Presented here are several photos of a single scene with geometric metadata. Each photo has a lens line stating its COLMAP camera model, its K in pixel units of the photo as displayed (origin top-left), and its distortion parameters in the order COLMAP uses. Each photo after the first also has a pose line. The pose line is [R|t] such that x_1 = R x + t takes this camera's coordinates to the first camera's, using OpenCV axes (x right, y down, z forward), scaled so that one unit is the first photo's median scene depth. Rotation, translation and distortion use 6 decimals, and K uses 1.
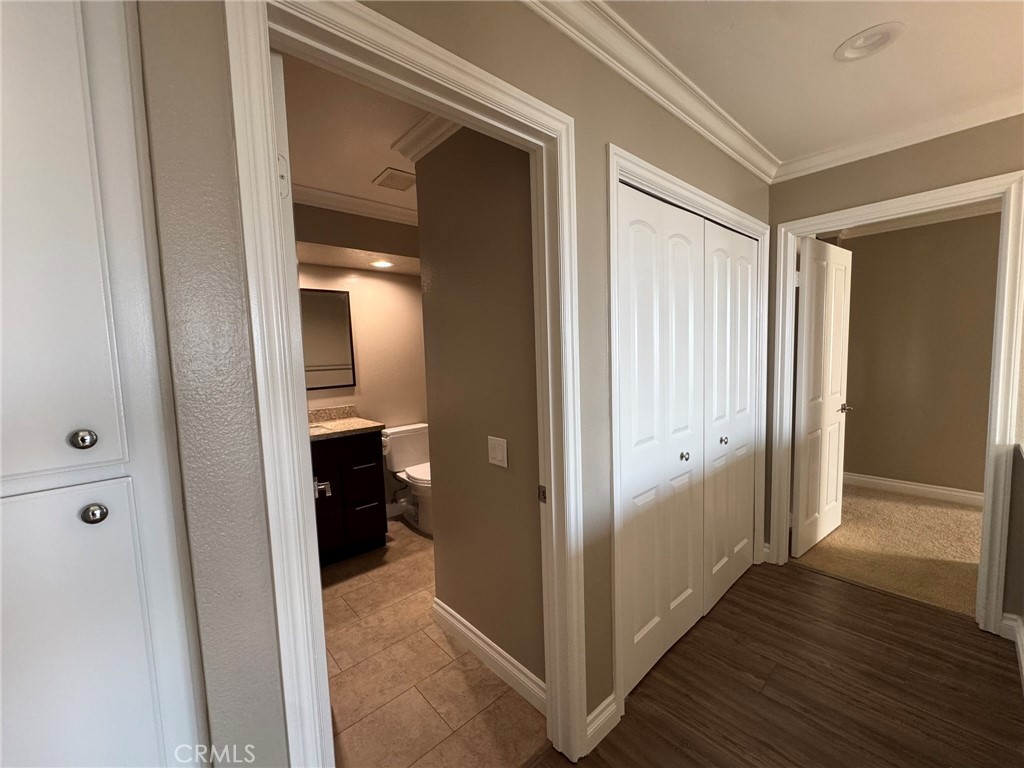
lens RADIAL K [[407.8, 0, 514.2], [0, 407.8, 387.5], [0, 0, 1]] dist [-0.001229, 0.000201]
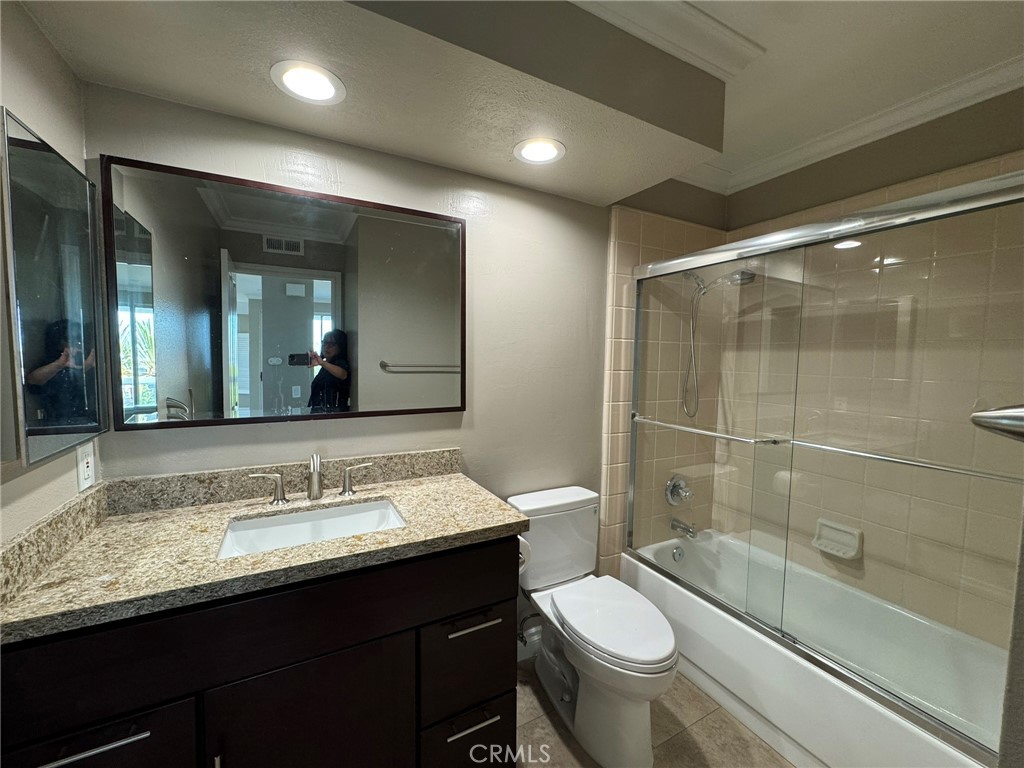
lens RADIAL K [[407.8, 0, 514.5], [0, 407.8, 378.8], [0, 0, 1]] dist [-0.001229, 0.000201]
pose [[0.970112, 0.064846, -0.233834, -0.218431], [-0.068864, 0.997585, -0.009053, -0.041337], [0.232682, 0.024885, 0.972234, 0.534651]]
